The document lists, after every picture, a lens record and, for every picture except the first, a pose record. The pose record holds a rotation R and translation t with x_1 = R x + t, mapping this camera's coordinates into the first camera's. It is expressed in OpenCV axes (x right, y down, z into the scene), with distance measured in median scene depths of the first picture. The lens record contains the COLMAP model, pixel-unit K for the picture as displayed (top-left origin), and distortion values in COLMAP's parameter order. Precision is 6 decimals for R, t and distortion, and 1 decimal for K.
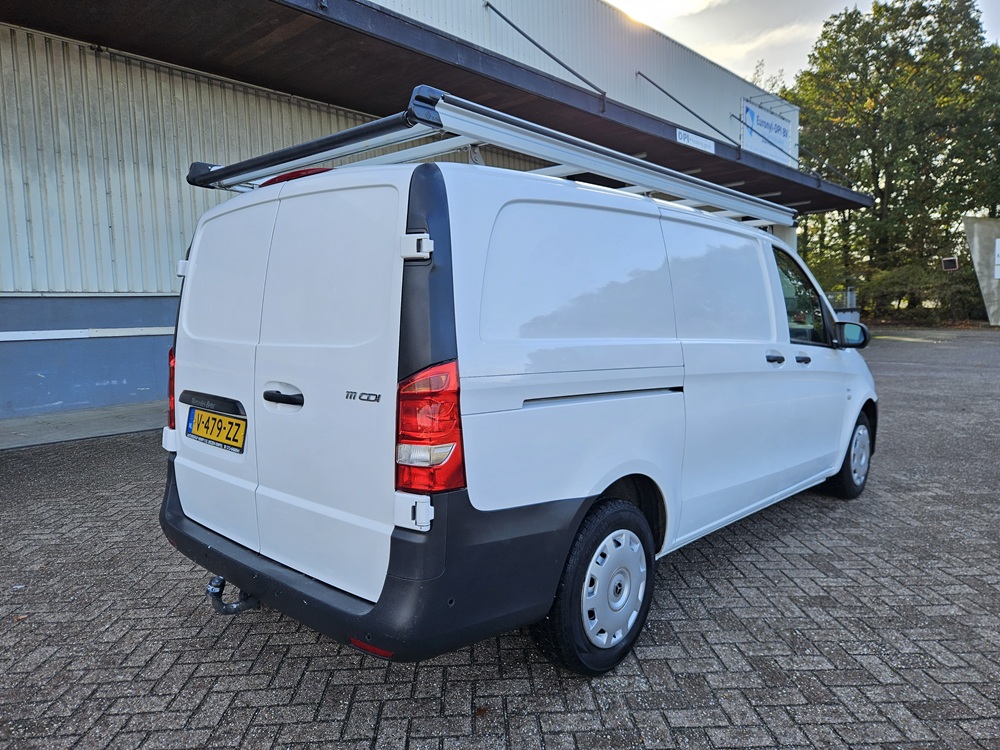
lens RADIAL K [[703.0, 0, 504.4], [0, 703.0, 384.5], [0, 0, 1]] dist [0.002033, 0.001180]
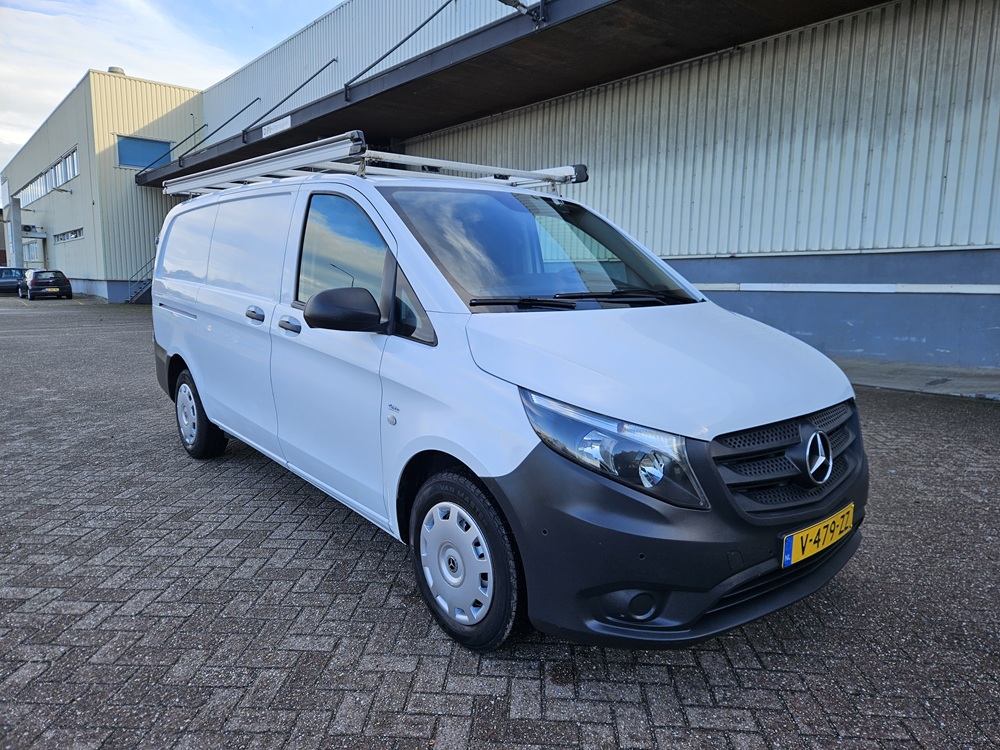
lens RADIAL K [[705.5, 0, 500.0], [0, 705.5, 375.0], [0, 0, 1]] dist [0.038454, -0.002607]
pose [[-0.170754, 0.151439, -0.973606, 1.409999], [-0.102262, 0.980058, 0.170378, -0.174511], [0.979993, 0.128655, -0.151863, 1.580386]]
